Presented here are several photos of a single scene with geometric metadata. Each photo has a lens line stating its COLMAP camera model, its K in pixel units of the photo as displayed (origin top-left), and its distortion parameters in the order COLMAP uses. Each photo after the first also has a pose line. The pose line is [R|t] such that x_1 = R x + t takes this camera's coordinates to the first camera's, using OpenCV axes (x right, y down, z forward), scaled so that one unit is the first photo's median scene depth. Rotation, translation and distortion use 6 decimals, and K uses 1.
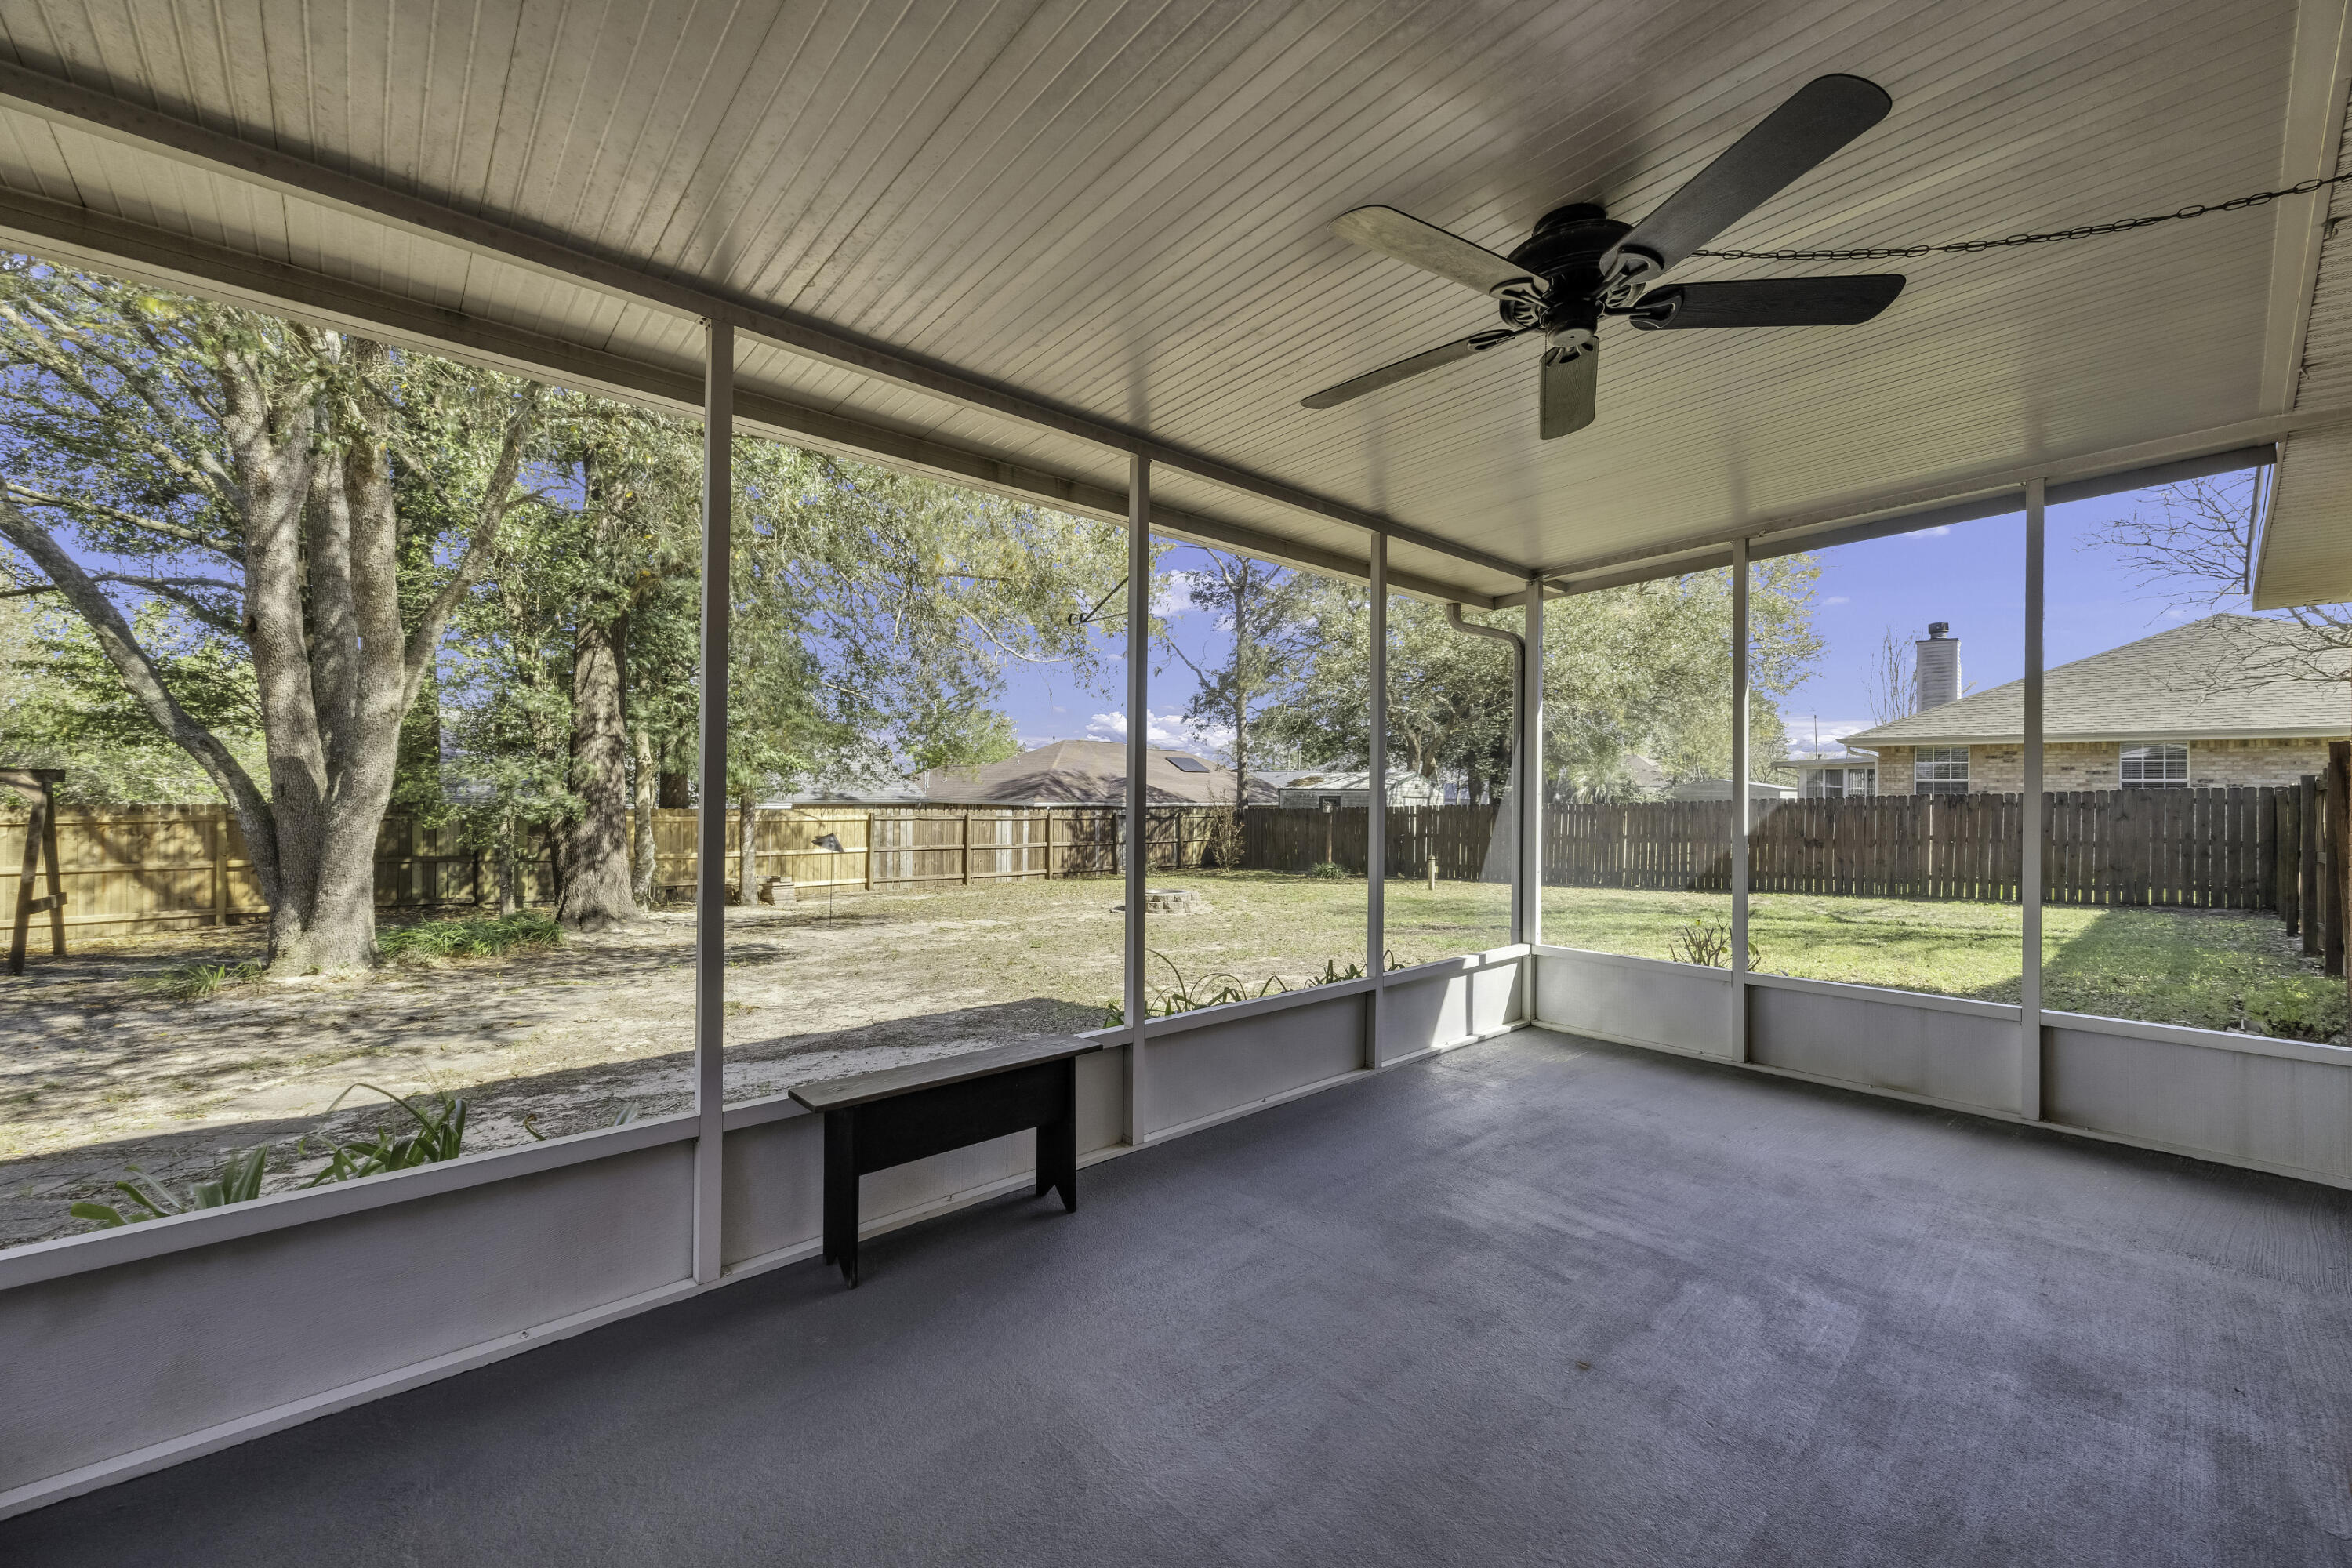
lens RADIAL K [[931.0, 0, 1184.0], [0, 931.0, 775.0], [0, 0, 1]] dist [-0.001385, -0.000023]
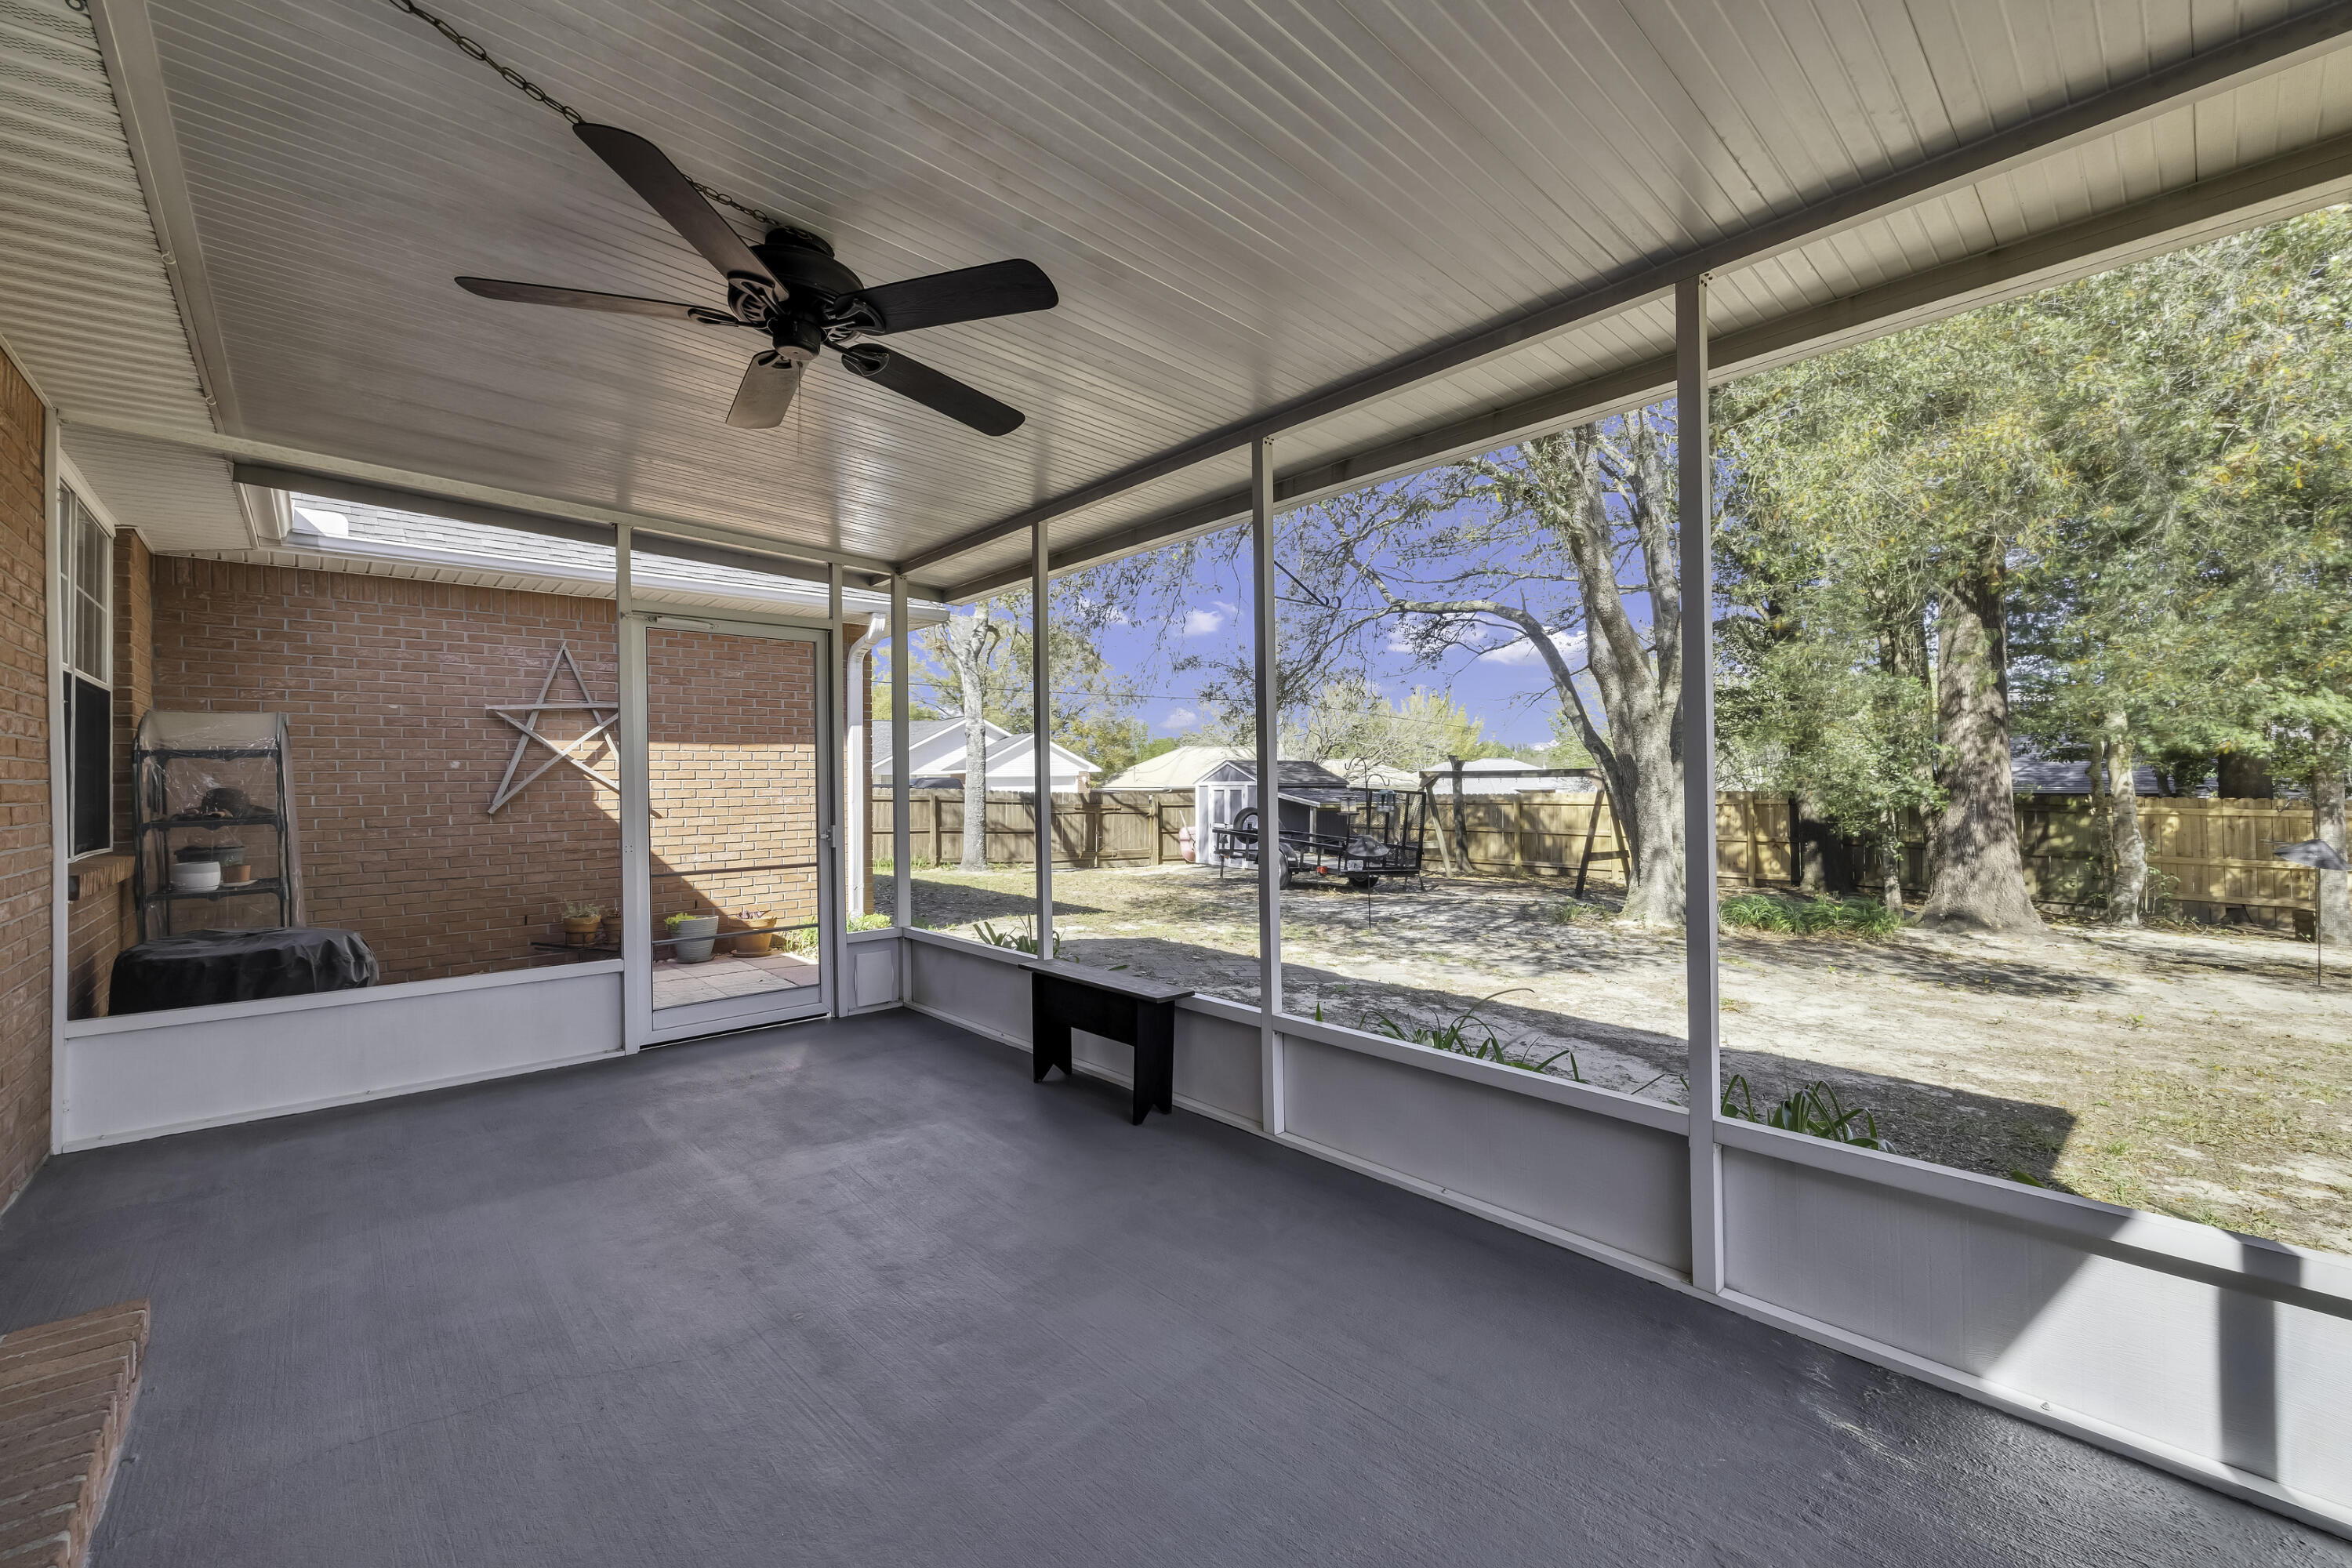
lens RADIAL K [[931.0, 0, 1167.2], [0, 931.0, 791.6], [0, 0, 1]] dist [-0.001385, -0.000023]
pose [[0.014219, 0.007469, -0.999871, 0.241975], [0.023570, 0.999692, 0.007803, 0.008088], [0.999621, -0.023678, 0.014039, 0.234269]]
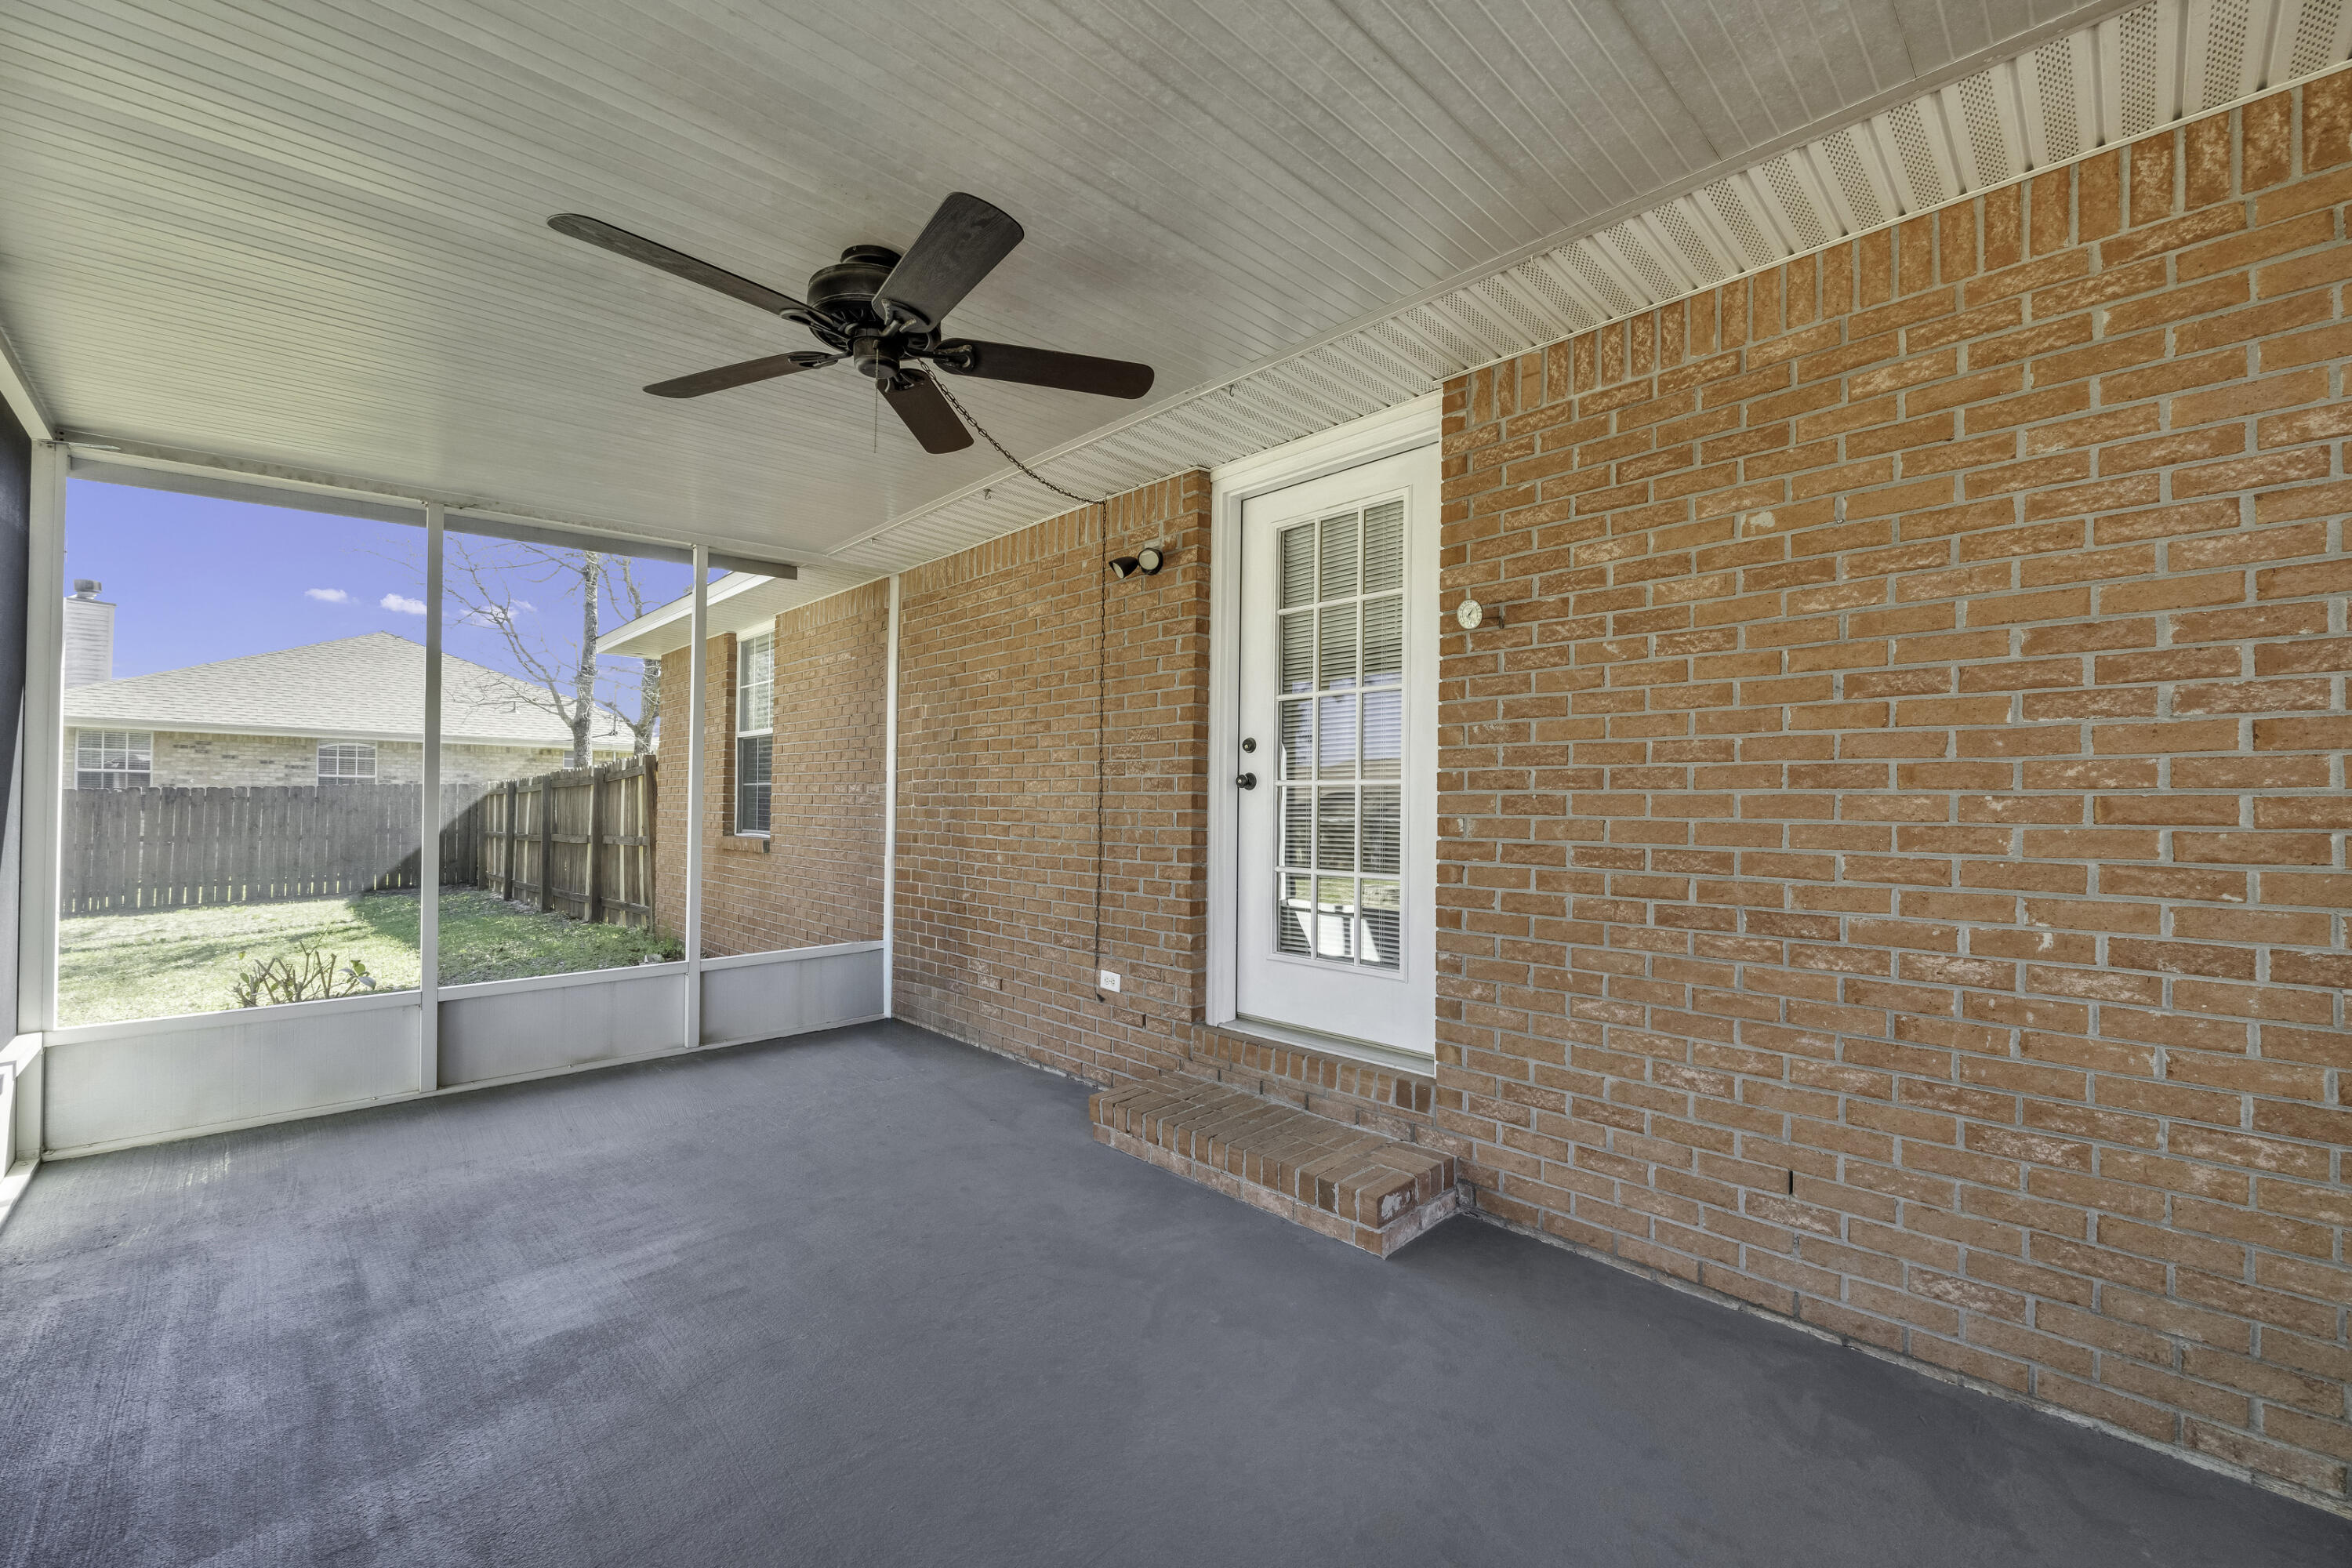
lens RADIAL K [[931.0, 0, 1188.0], [0, 931.0, 789.3], [0, 0, 1]] dist [-0.001385, -0.000023]
pose [[-0.058155, 0.005604, 0.998292, -0.113504], [-0.027794, 0.999588, -0.007230, 0.002444], [-0.997921, -0.028167, -0.057976, 0.115679]]
